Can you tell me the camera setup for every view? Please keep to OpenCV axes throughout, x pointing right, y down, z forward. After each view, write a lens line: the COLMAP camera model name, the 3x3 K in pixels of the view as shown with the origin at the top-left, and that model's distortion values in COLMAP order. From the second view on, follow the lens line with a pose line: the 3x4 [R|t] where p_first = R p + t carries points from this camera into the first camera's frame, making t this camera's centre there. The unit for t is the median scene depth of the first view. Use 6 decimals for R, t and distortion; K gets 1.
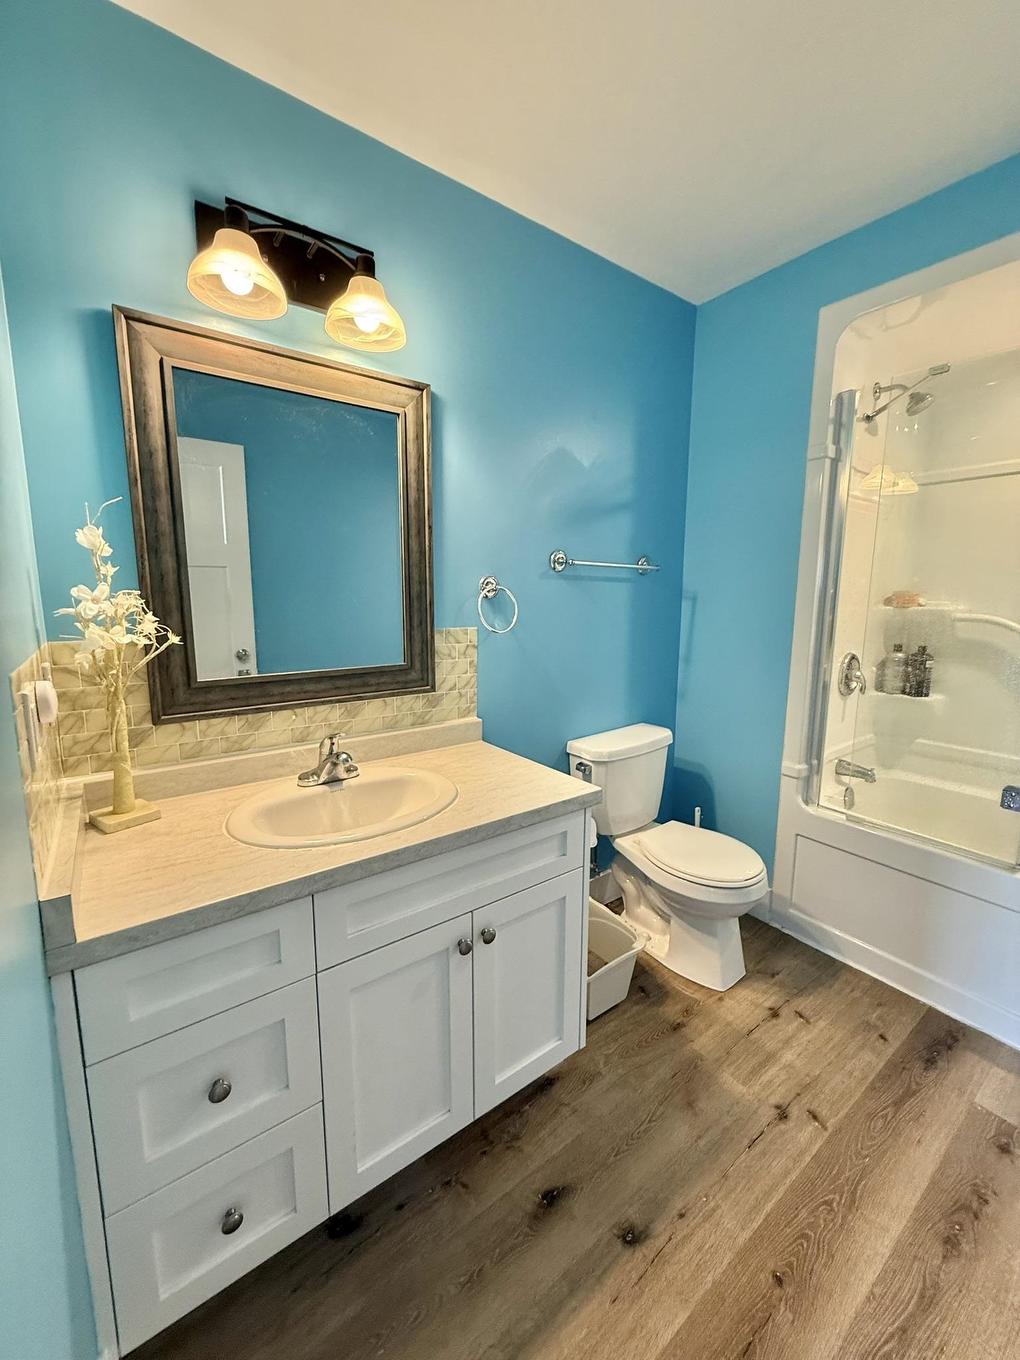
lens RADIAL K [[545.9, 0, 510.0], [0, 545.9, 680.0], [0, 0, 1]] dist [-0.001146, 0.000064]
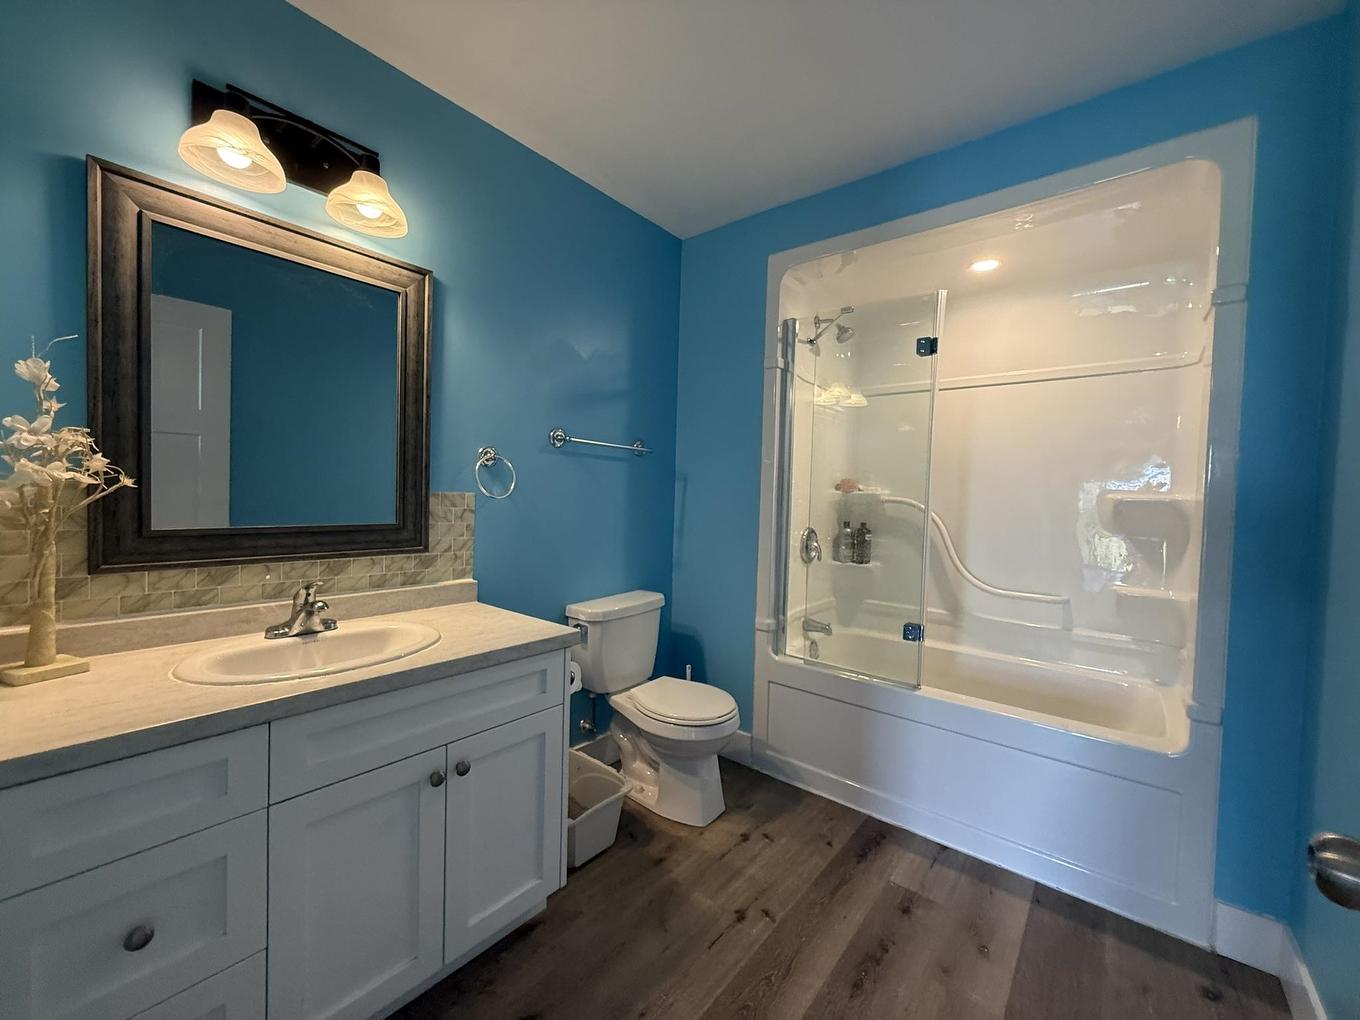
lens RADIAL K [[545.9, 0, 686.7], [0, 545.9, 513.0], [0, 0, 1]] dist [-0.001146, 0.000064]
pose [[0.966618, 0.015998, 0.255721, 0.077145], [0.014078, 0.993225, -0.115350, 0.081366], [-0.255834, 0.115099, 0.959844, -0.138177]]
